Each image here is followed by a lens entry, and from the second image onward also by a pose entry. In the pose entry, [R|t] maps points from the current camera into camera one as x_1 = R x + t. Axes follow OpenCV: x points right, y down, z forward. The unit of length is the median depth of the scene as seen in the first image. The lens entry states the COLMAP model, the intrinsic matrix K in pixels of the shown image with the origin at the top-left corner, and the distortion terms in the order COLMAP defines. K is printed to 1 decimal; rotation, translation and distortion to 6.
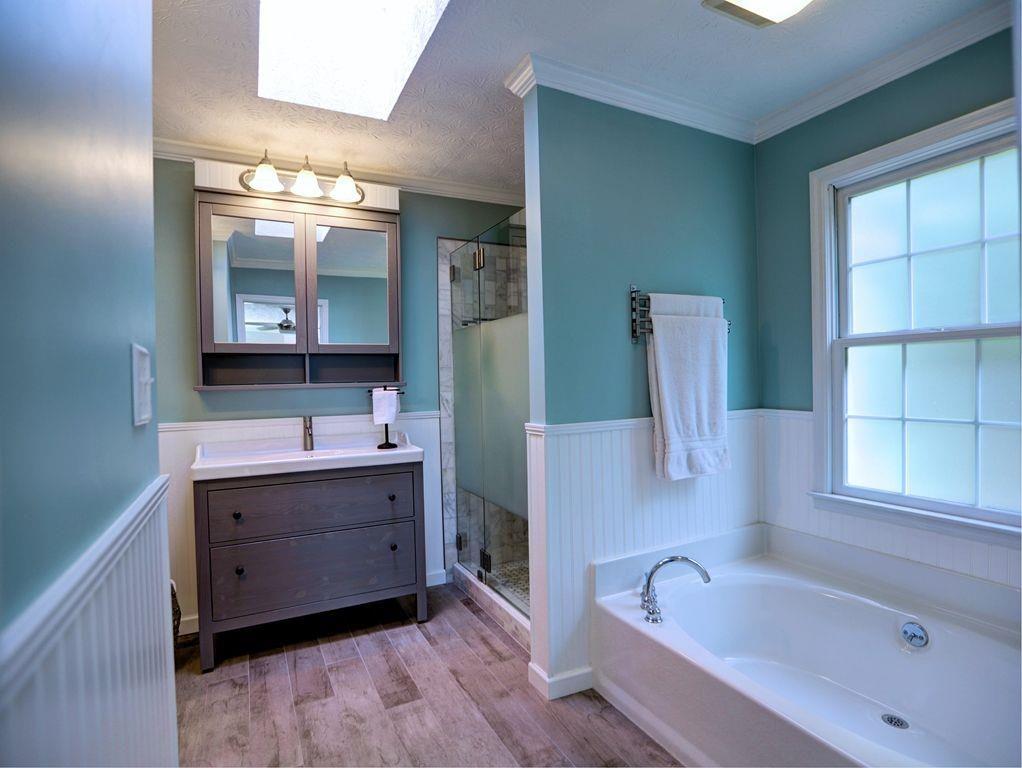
lens RADIAL K [[525.0, 0, 514.2], [0, 525.0, 379.8], [0, 0, 1]] dist [-0.006604, -0.000391]
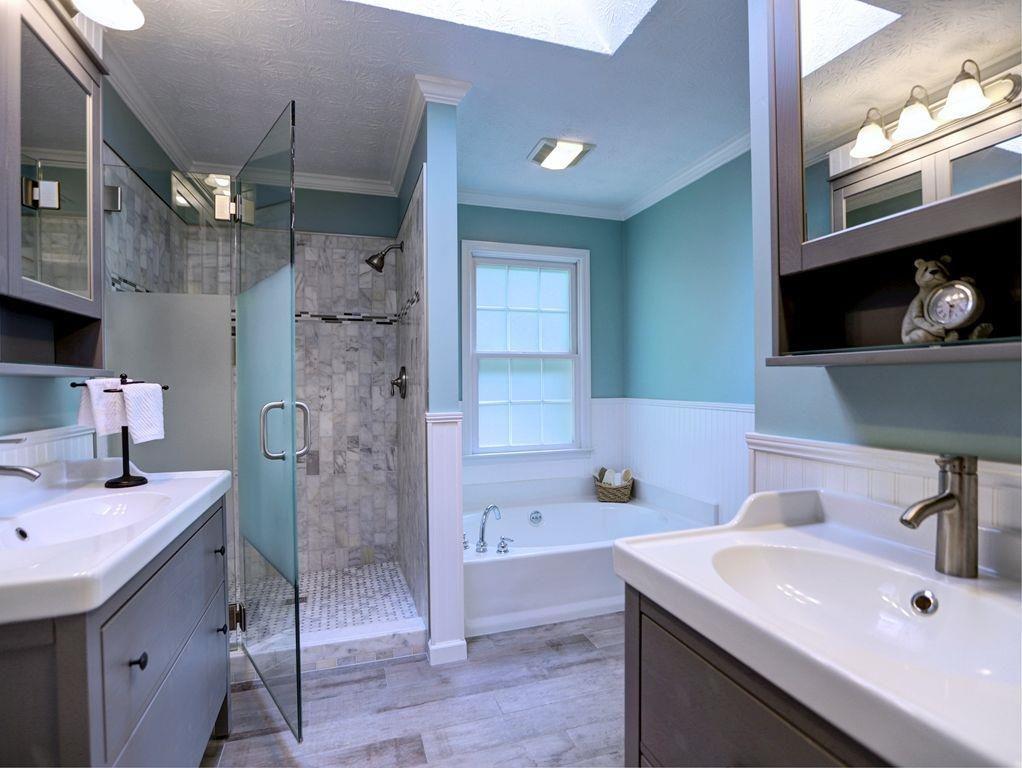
lens RADIAL K [[525.0, 0, 514.7], [0, 525.0, 388.4], [0, 0, 1]] dist [-0.006604, -0.000391]
pose [[0.163467, 0.012349, 0.986471, -0.970497], [0.001267, 0.999918, -0.012727, 0.048670], [-0.986548, 0.003331, 0.163438, 0.679119]]
